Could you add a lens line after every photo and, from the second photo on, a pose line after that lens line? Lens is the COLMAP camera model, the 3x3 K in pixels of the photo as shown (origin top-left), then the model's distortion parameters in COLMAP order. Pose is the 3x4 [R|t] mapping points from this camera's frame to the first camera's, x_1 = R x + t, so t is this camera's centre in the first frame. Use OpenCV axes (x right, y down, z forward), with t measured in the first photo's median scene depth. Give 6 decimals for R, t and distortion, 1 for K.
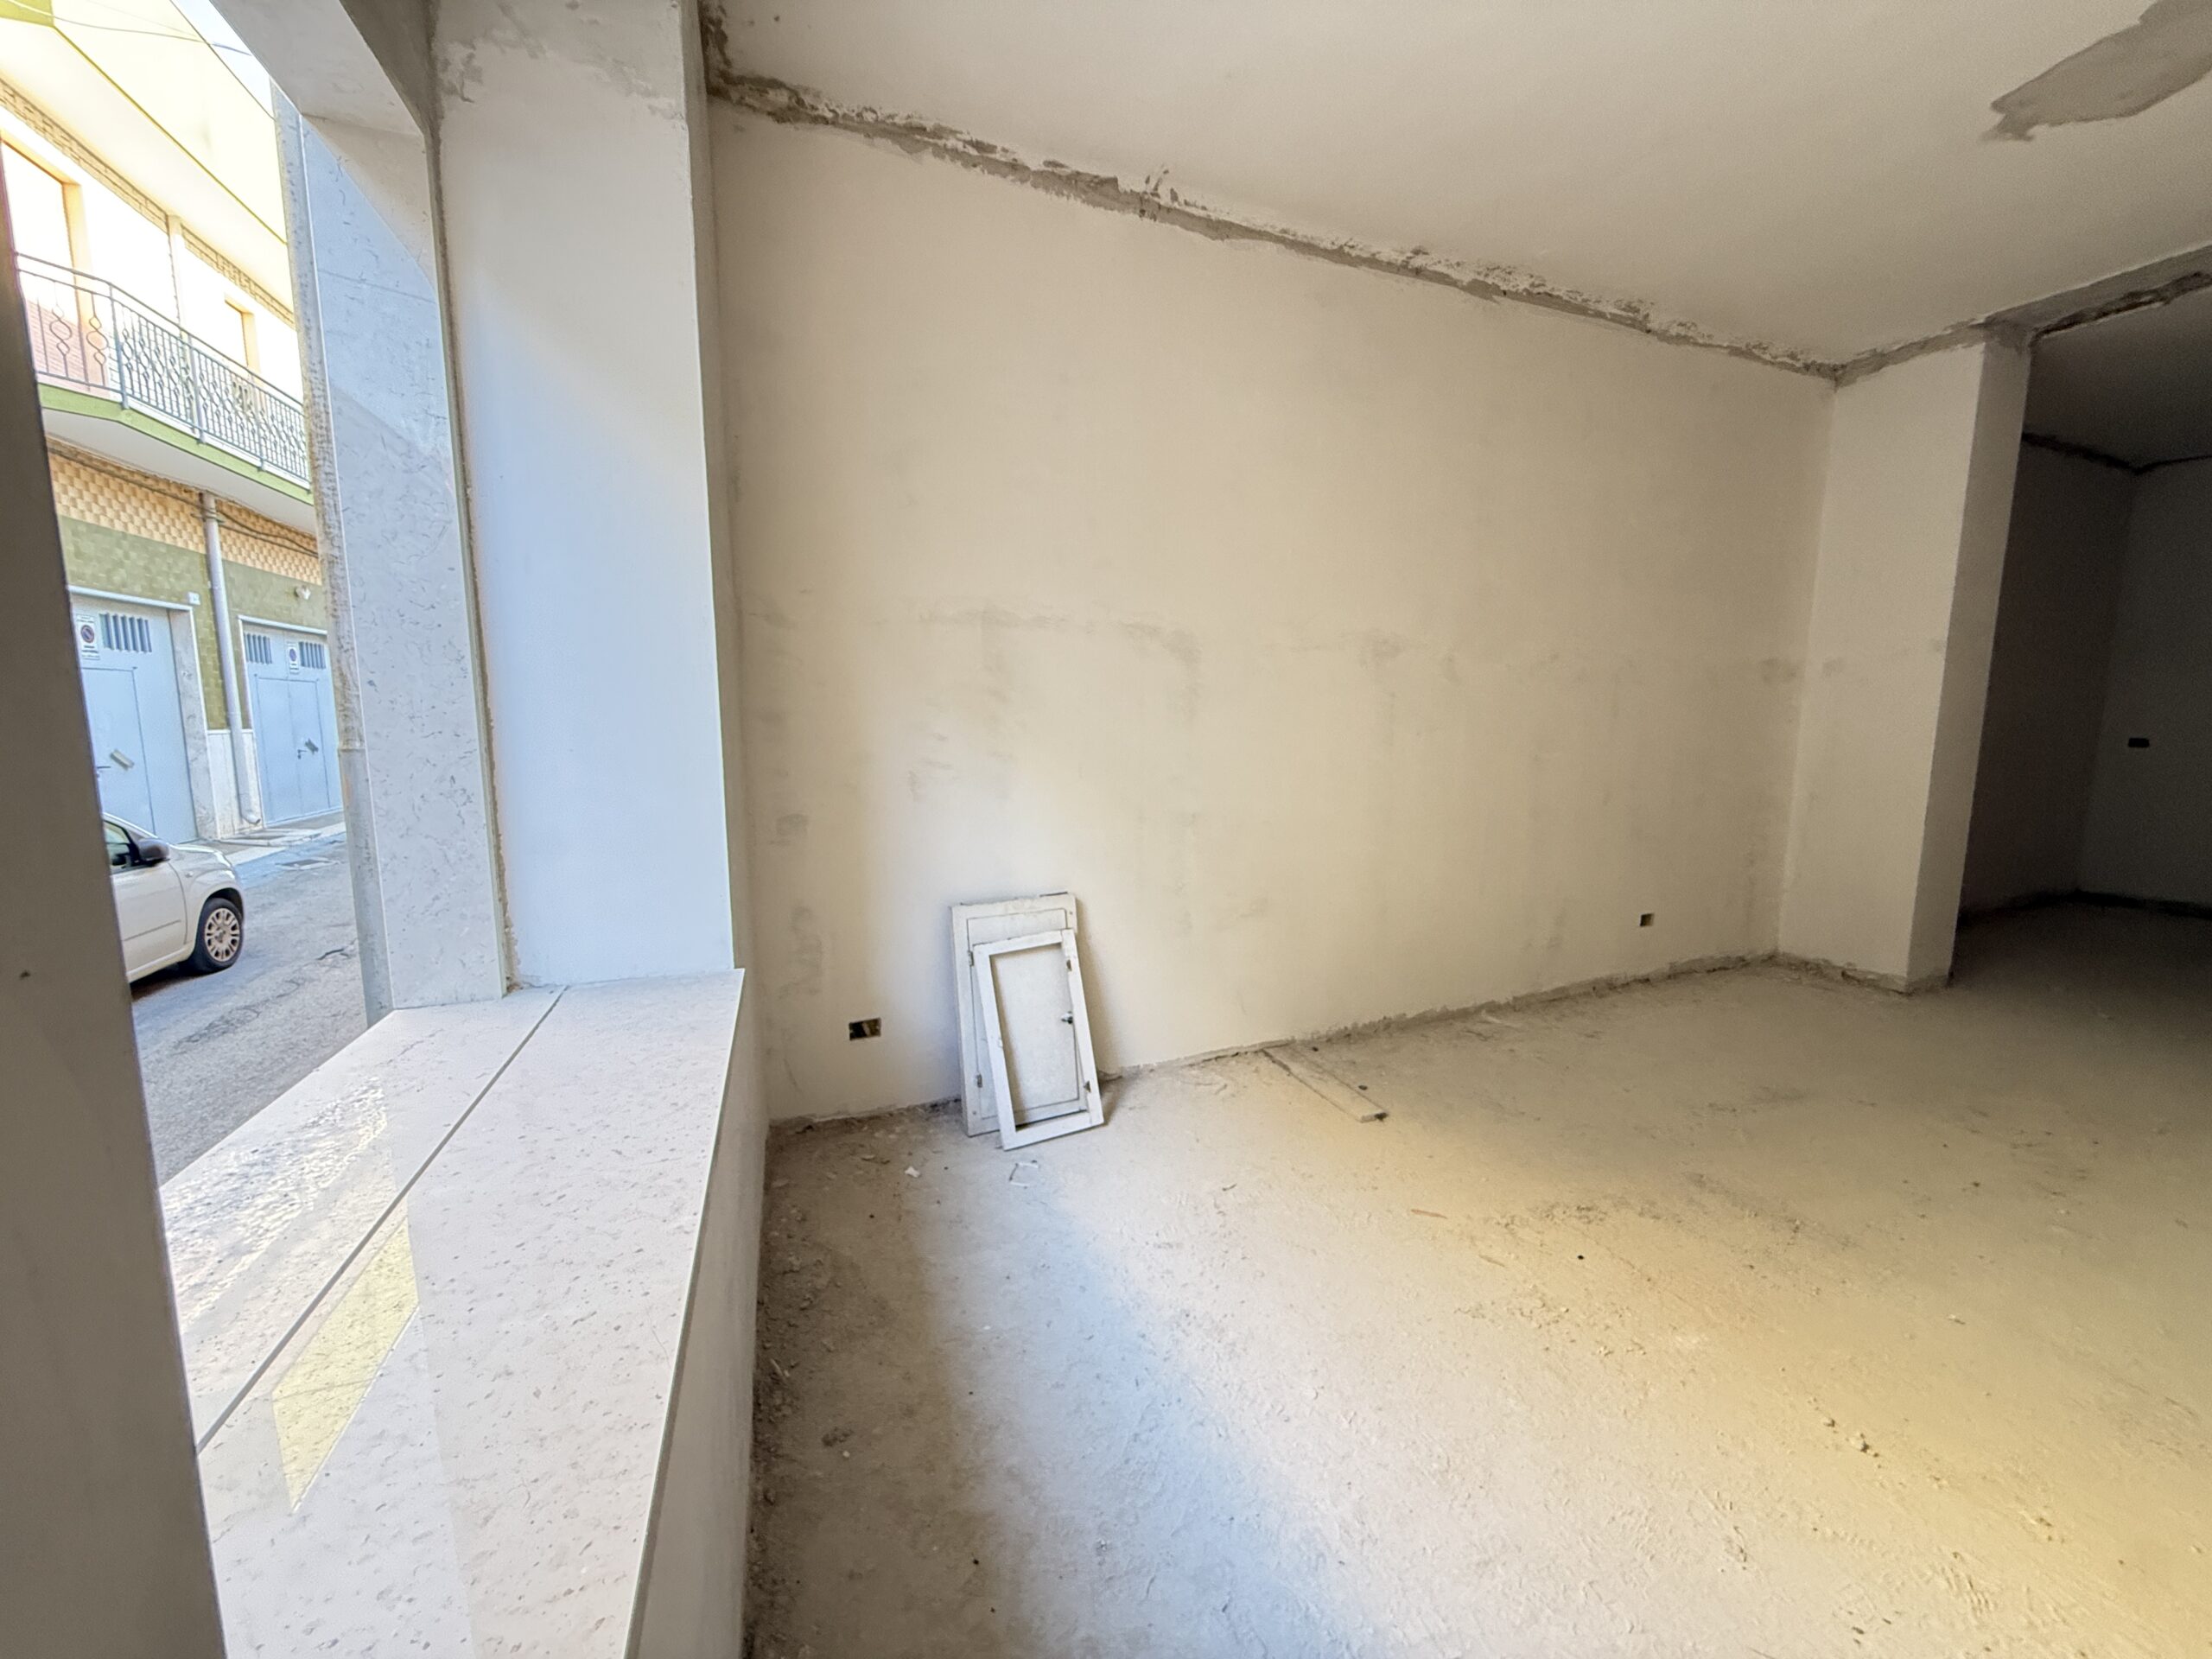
lens RADIAL K [[881.6, 0, 1102.0], [0, 881.6, 827.8], [0, 0, 1]] dist [-0.000254, -0.000011]
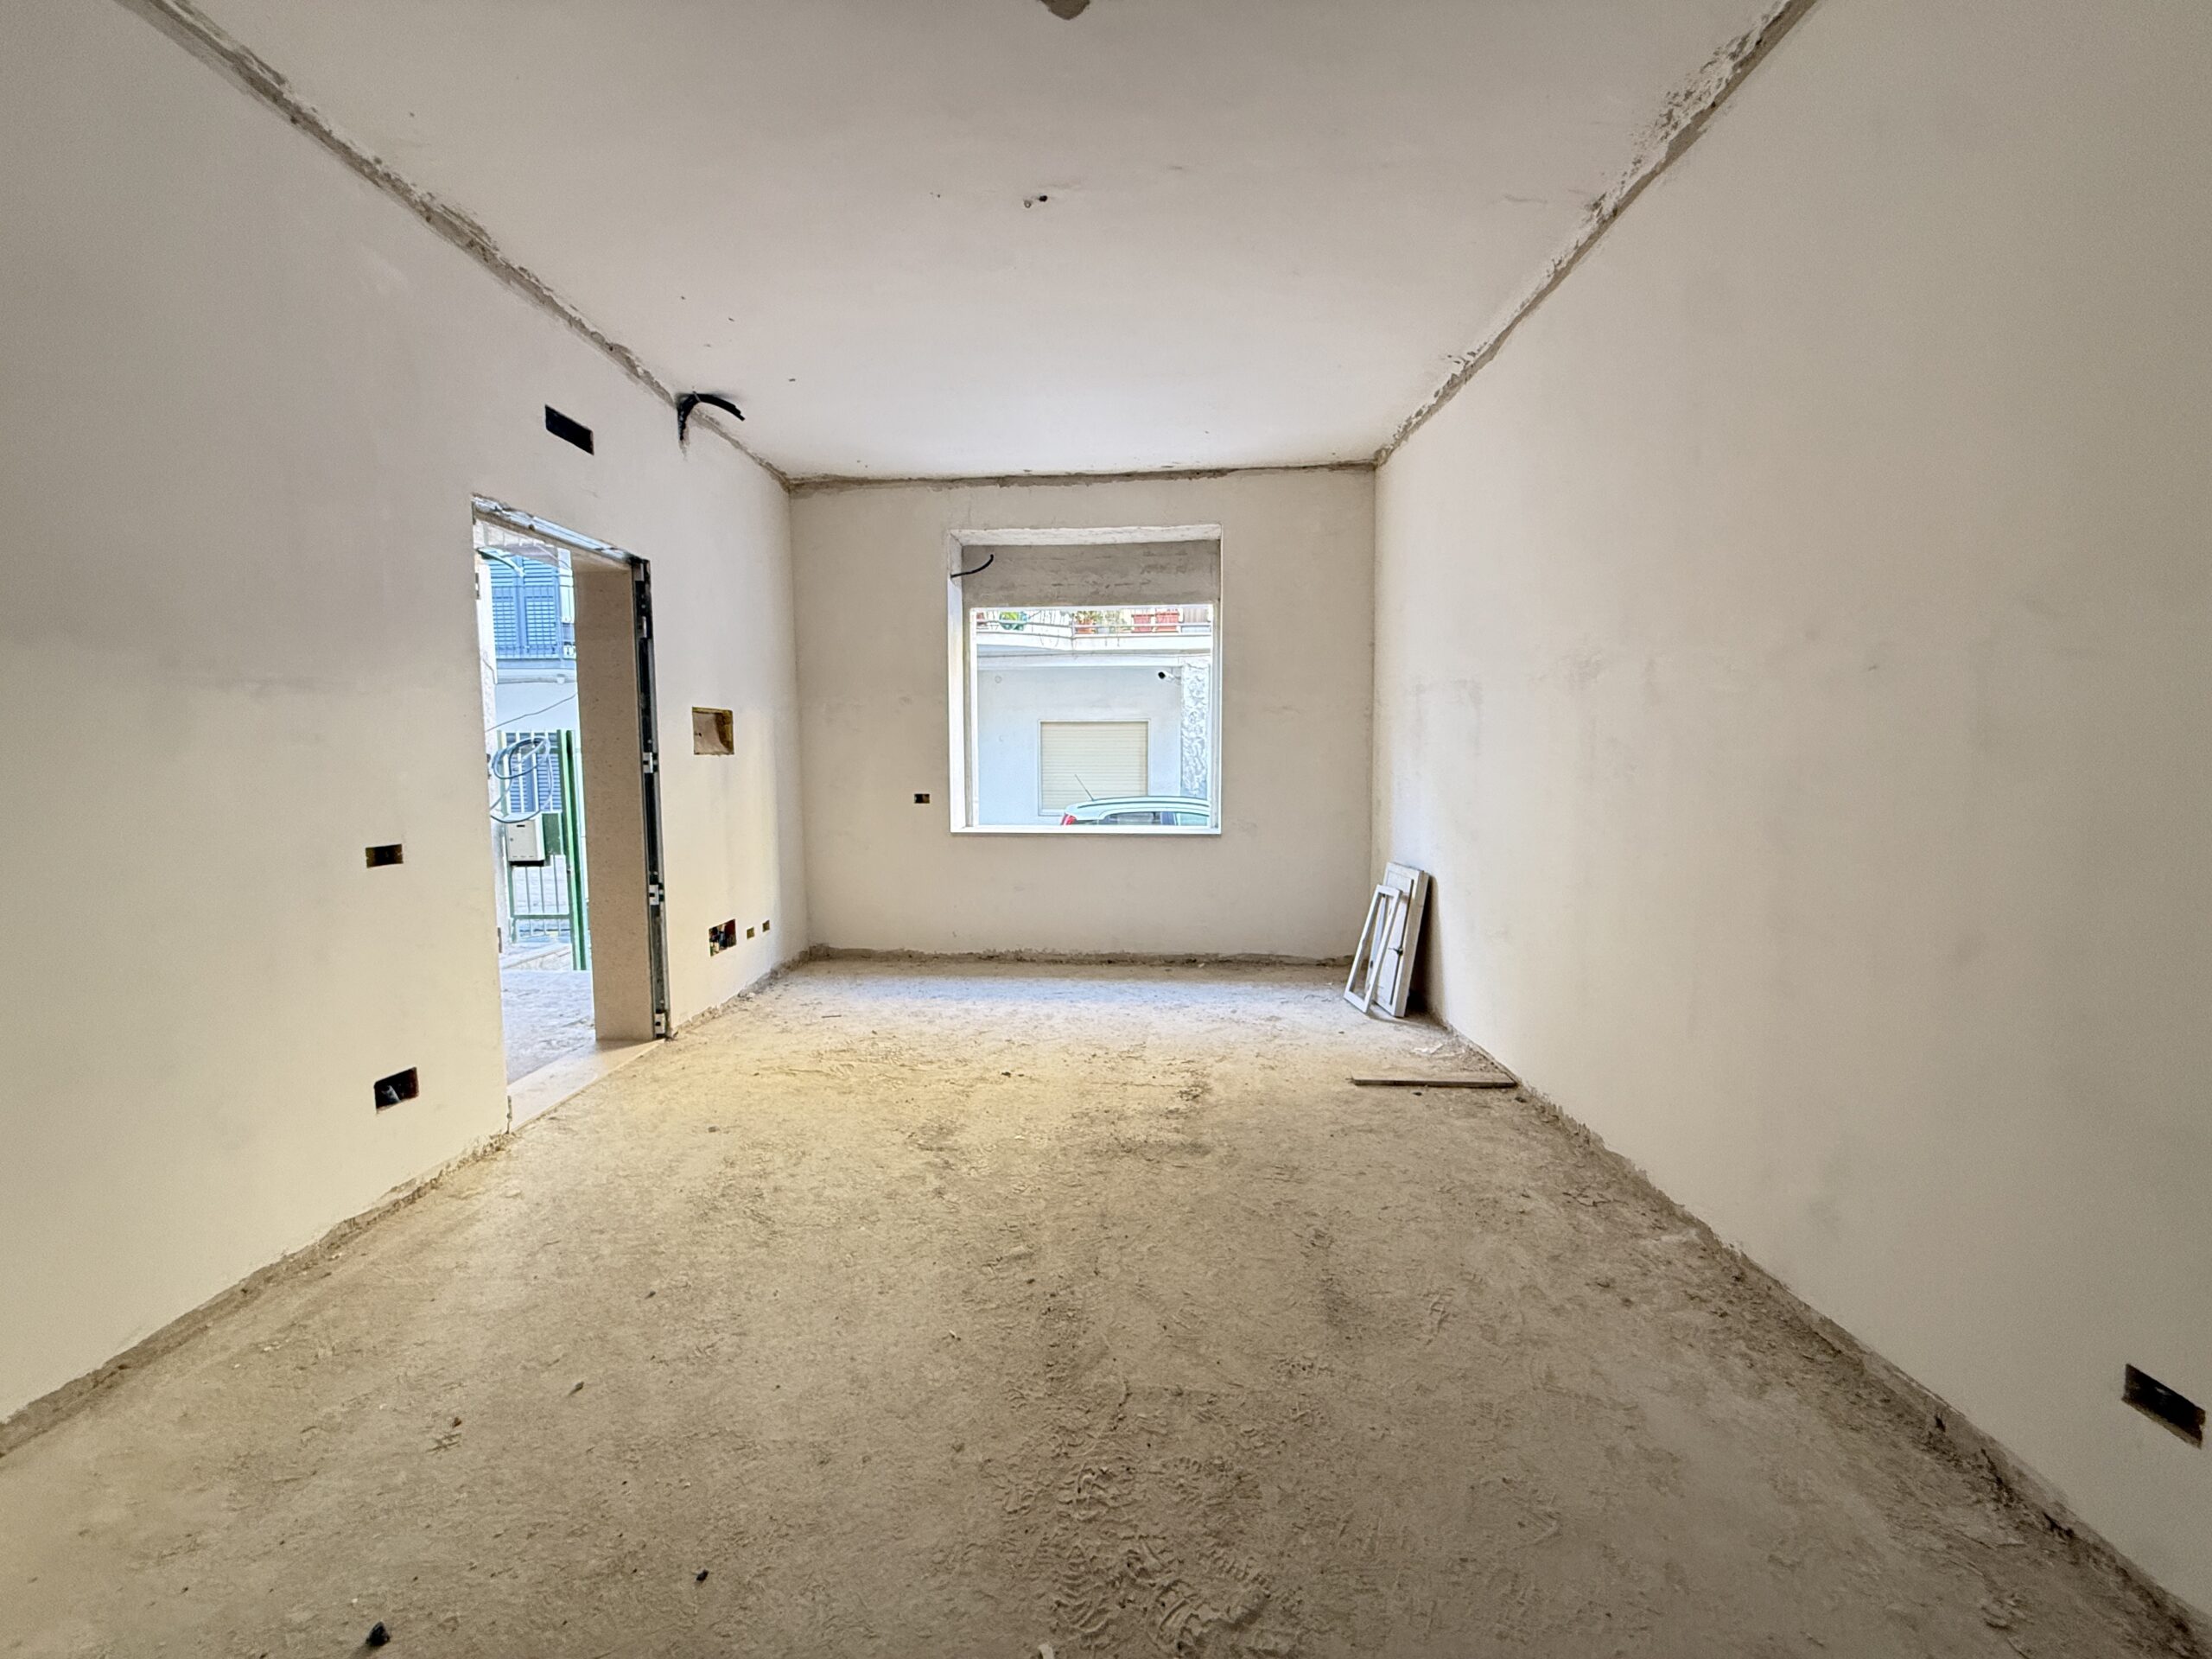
lens RADIAL K [[881.6, 0, 1102.0], [0, 881.6, 827.8], [0, 0, 1]] dist [-0.000254, -0.000011]
pose [[-0.410329, 0.078276, -0.908572, 1.345265], [-0.116810, 0.983591, 0.137492, -0.120333], [0.904426, 0.162547, -0.394453, 0.980566]]
